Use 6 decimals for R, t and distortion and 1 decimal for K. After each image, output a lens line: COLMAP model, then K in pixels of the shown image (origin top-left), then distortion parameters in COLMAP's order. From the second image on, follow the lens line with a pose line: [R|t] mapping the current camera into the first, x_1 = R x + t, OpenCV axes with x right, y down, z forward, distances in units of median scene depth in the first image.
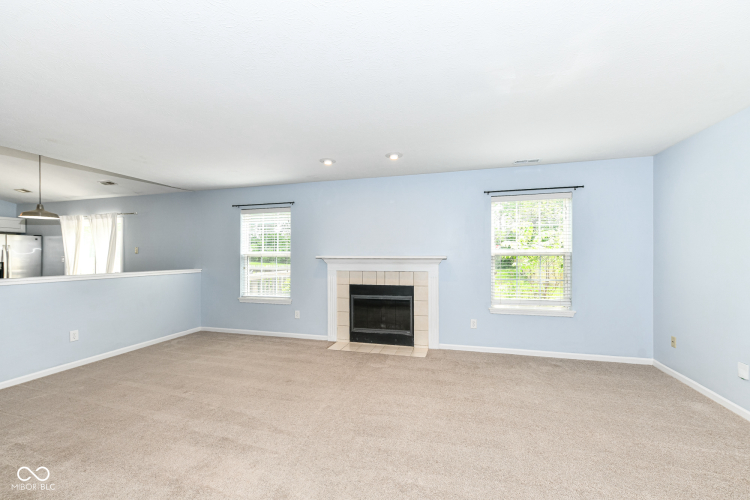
lens RADIAL K [[308.4, 0, 374.2], [0, 308.4, 253.0], [0, 0, 1]] dist [0.000886, 0.000060]
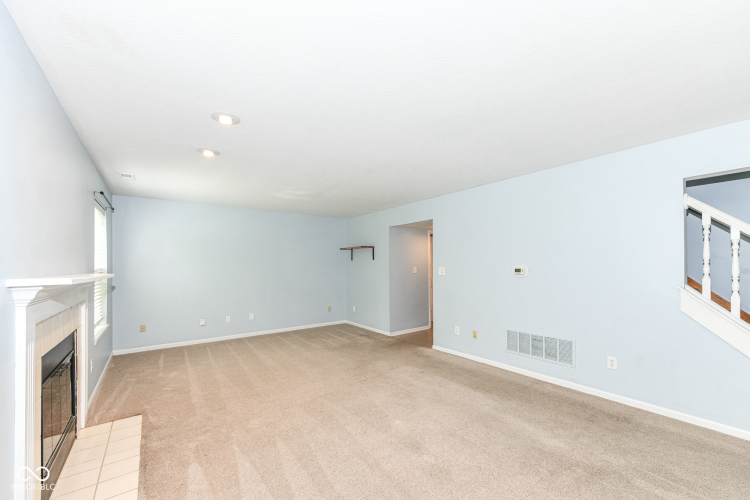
lens RADIAL K [[301.6, 0, 374.6], [0, 301.6, 267.8], [0, 0, 1]] dist [0.000825, 0.000089]
pose [[-0.798246, 0.013929, 0.602170, -0.604186], [0.020419, 0.999784, 0.003942, 0.004119], [-0.601985, 0.015443, -0.798358, 1.053077]]
